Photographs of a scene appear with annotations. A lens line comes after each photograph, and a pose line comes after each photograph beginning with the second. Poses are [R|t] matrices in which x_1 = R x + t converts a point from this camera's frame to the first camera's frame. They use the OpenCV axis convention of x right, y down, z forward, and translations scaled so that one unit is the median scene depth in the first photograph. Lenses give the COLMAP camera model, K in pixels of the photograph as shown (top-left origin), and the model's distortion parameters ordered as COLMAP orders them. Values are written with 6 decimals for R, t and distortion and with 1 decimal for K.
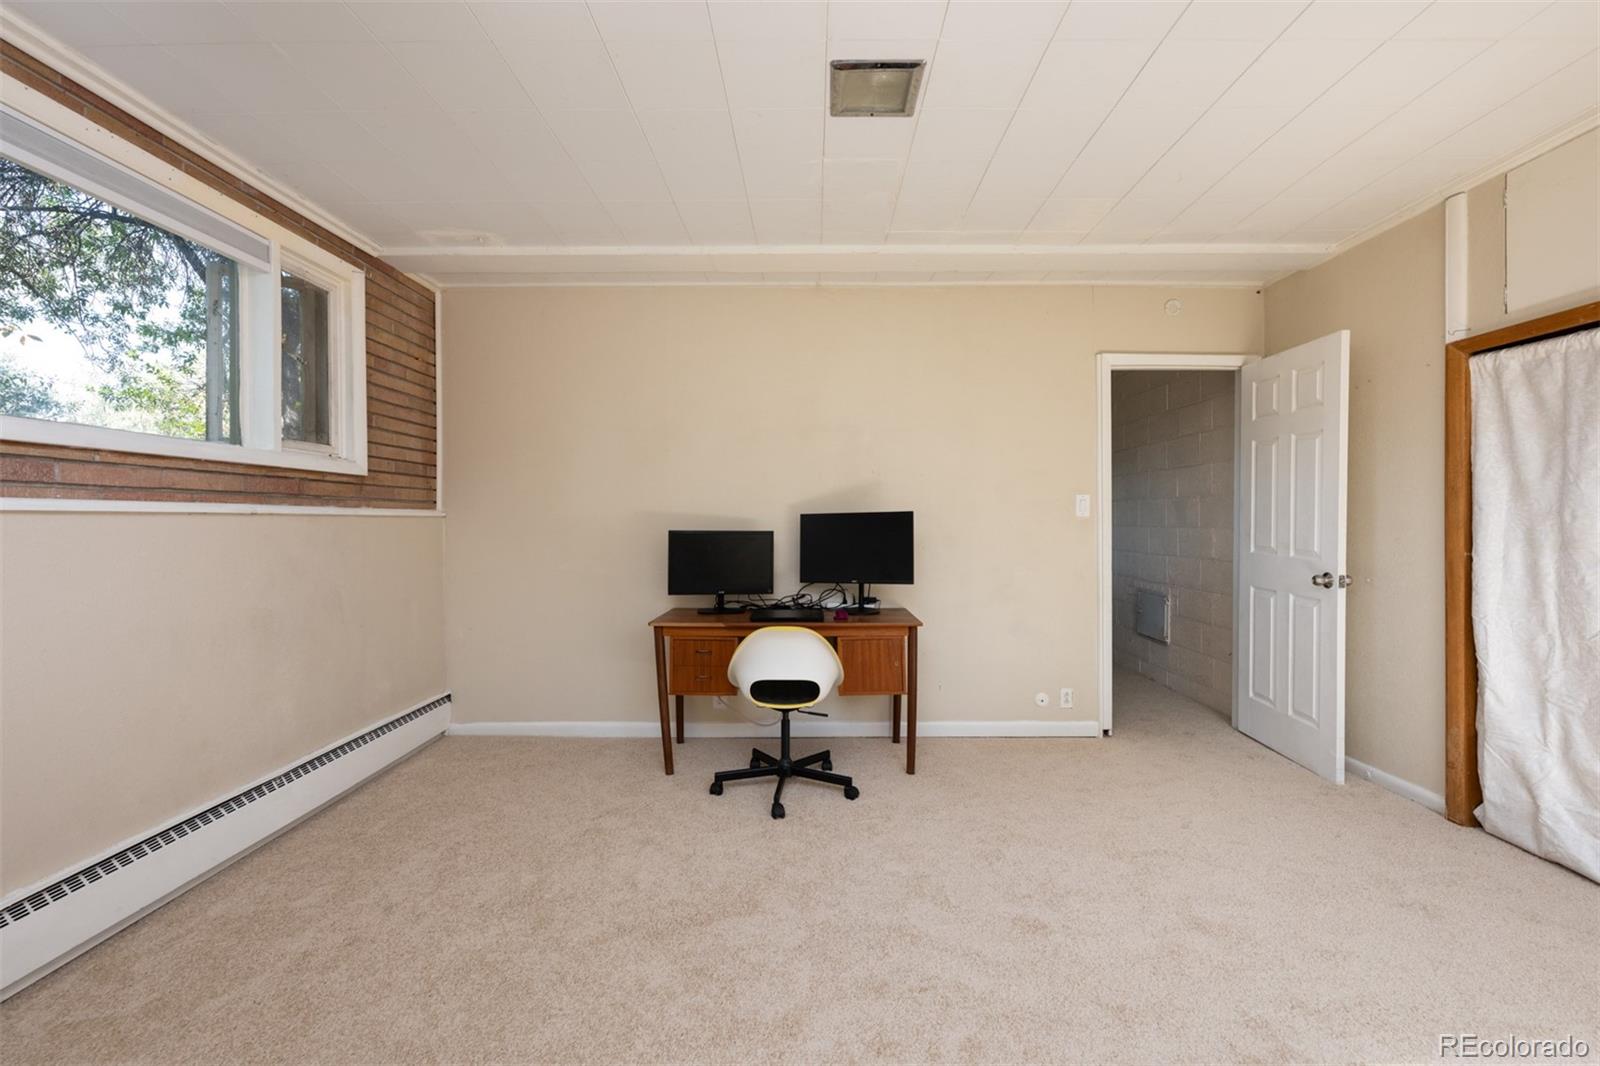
lens RADIAL K [[687.4, 0, 800.0], [0, 687.4, 533.0], [0, 0, 1]] dist [0.002287, 0.000198]
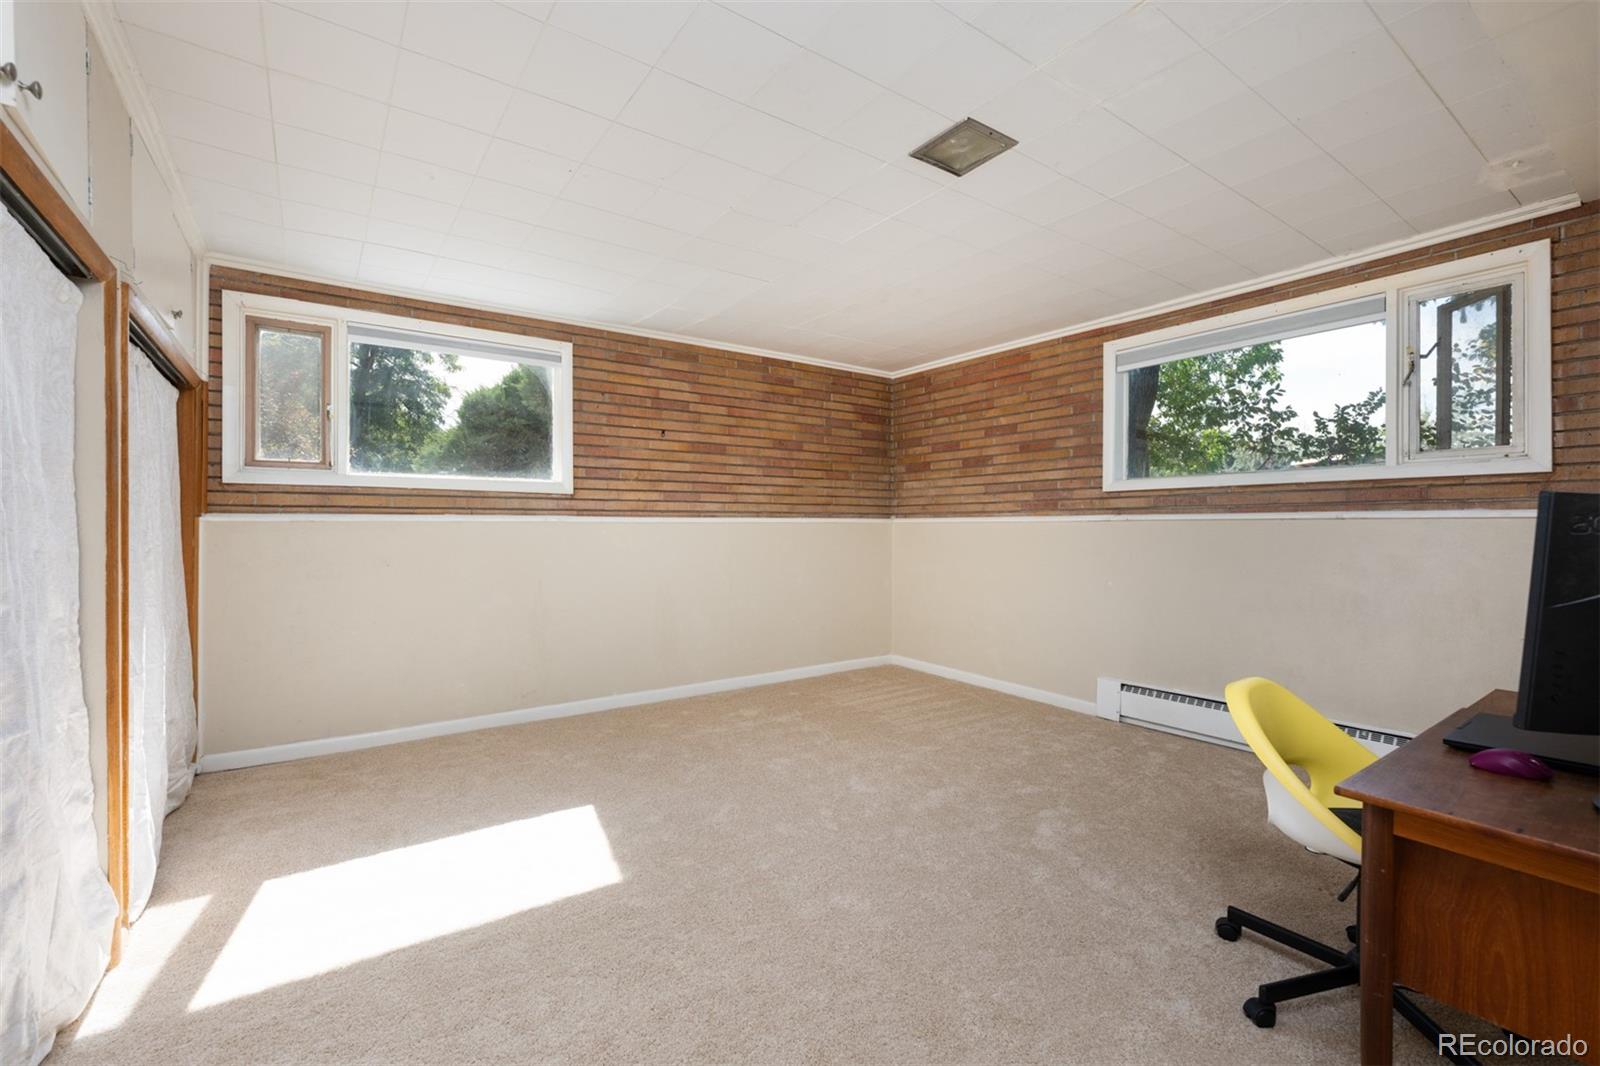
lens RADIAL K [[687.4, 0, 800.0], [0, 687.4, 533.0], [0, 0, 1]] dist [0.002287, 0.000198]
pose [[-0.819953, -0.017474, -0.572163, 0.730042], [-0.030521, 0.999447, 0.013216, 0.012122], [0.571616, 0.028299, -0.820033, 1.381068]]
